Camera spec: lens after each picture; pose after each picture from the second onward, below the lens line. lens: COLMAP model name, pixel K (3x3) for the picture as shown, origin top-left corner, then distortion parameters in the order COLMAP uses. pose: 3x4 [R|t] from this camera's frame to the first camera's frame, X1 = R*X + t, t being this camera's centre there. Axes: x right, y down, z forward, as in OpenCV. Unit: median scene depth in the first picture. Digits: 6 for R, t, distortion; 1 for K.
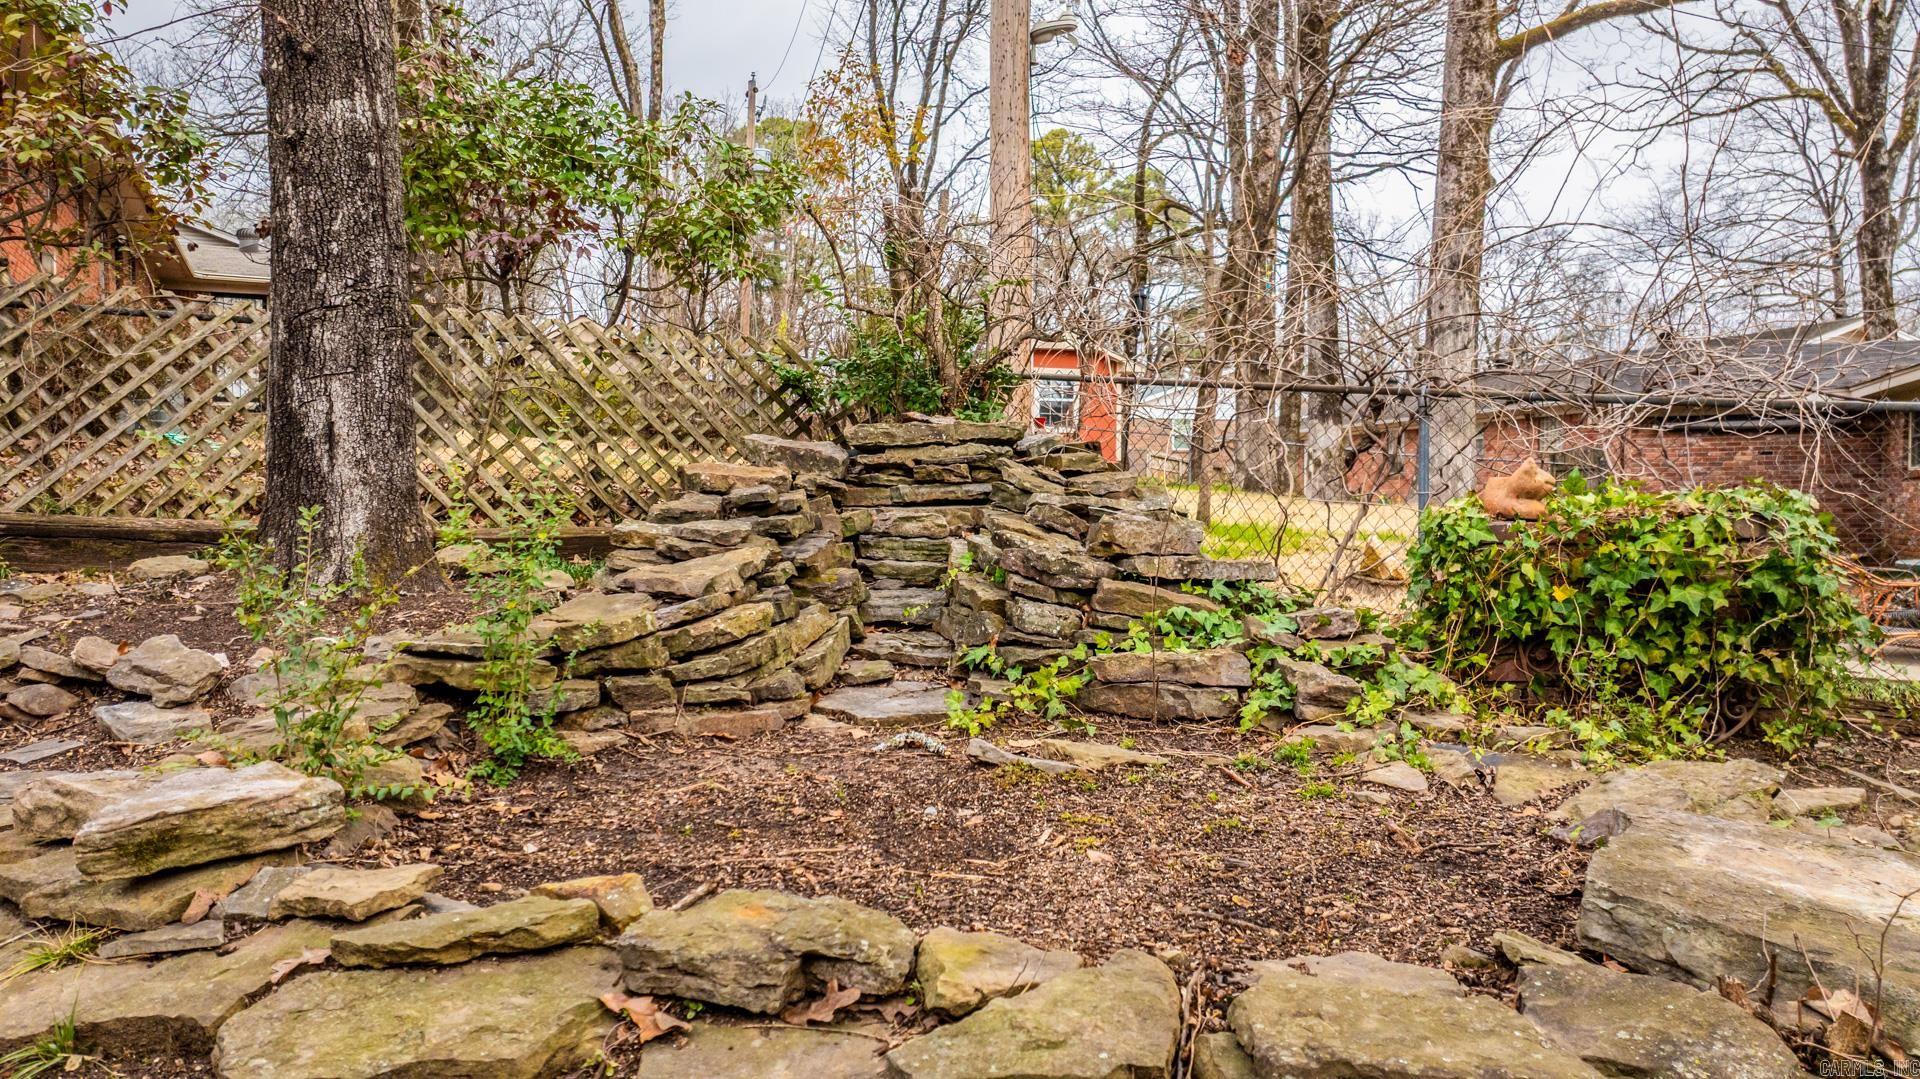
lens RADIAL K [[1350.1, 0, 960.0], [0, 1350.1, 539.5], [0, 0, 1]] dist [-0.018433, 0.004112]
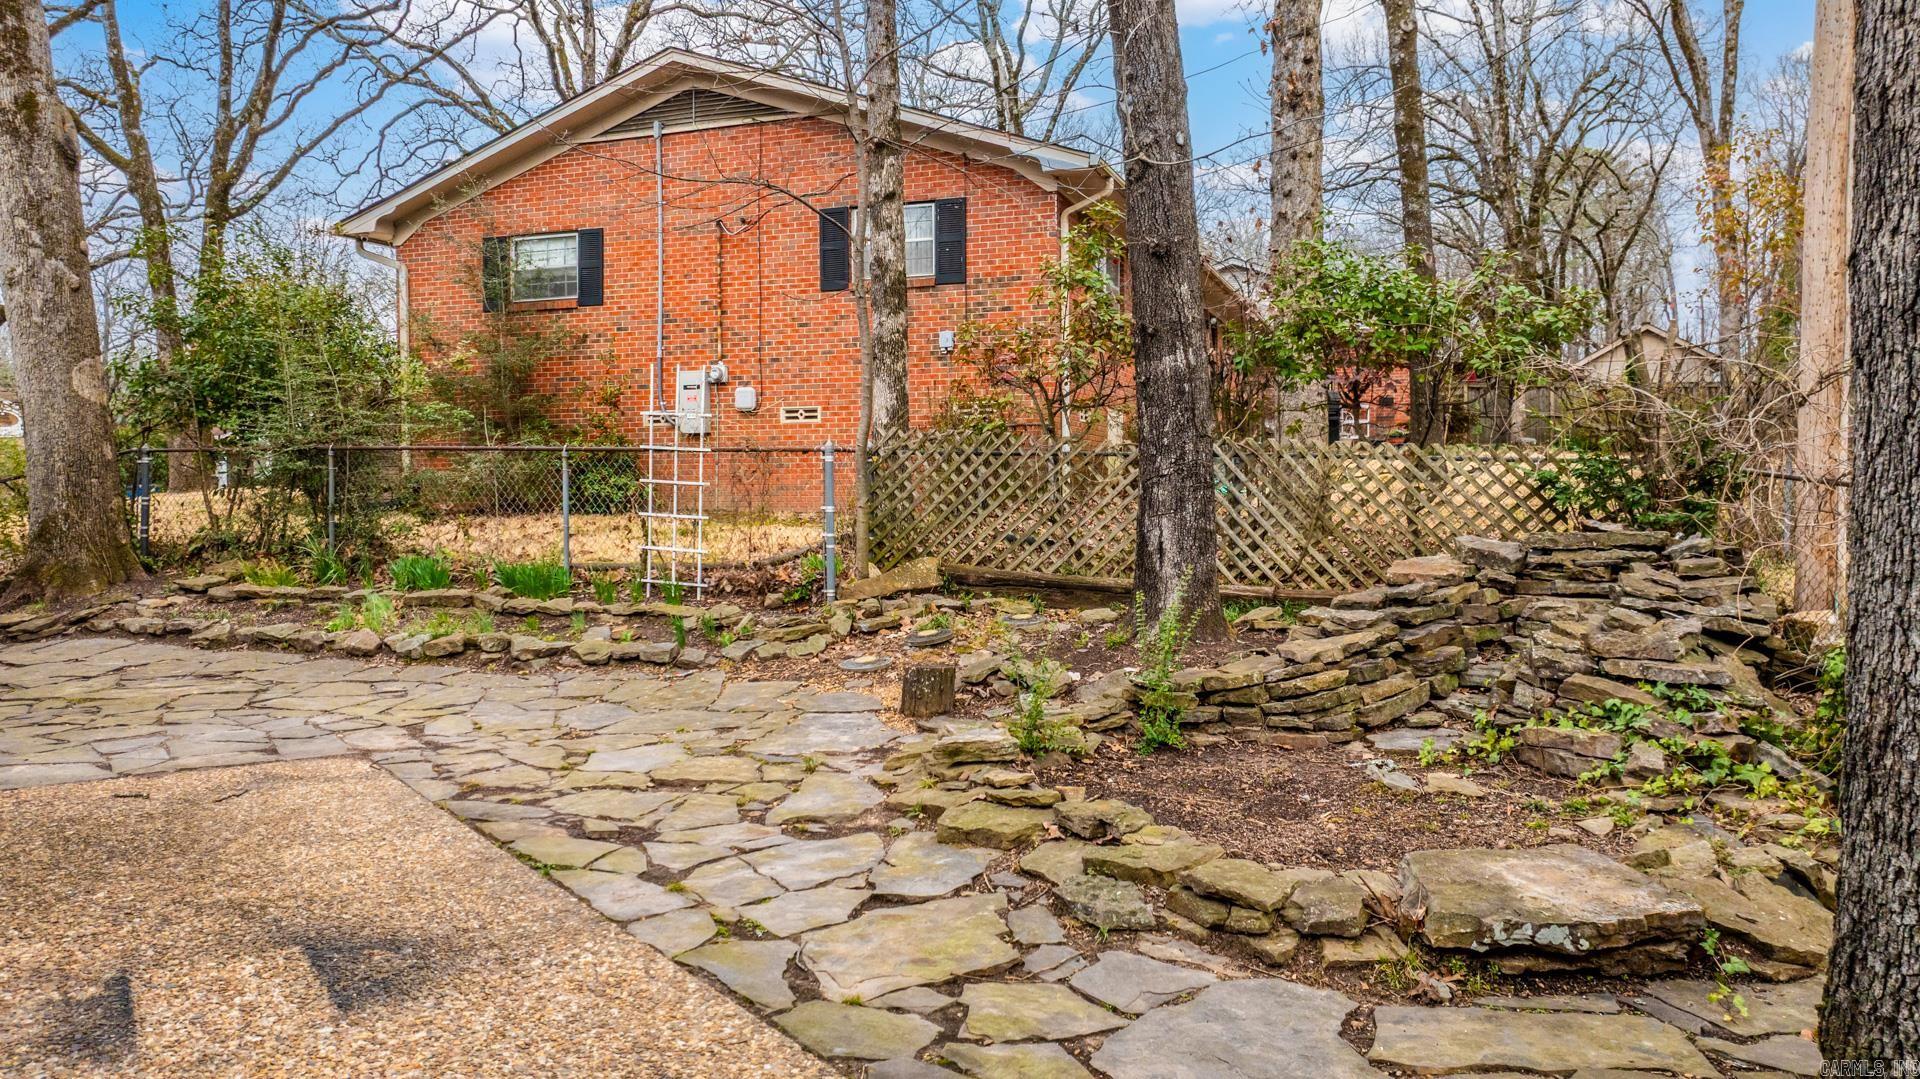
lens RADIAL K [[1350.1, 0, 960.0], [0, 1350.1, 539.5], [0, 0, 1]] dist [-0.018433, 0.004112]
pose [[0.703666, 0.020826, -0.710225, 0.592200], [-0.016343, 0.999780, 0.013124, -0.108768], [0.710343, 0.002372, 0.703852, -0.418731]]
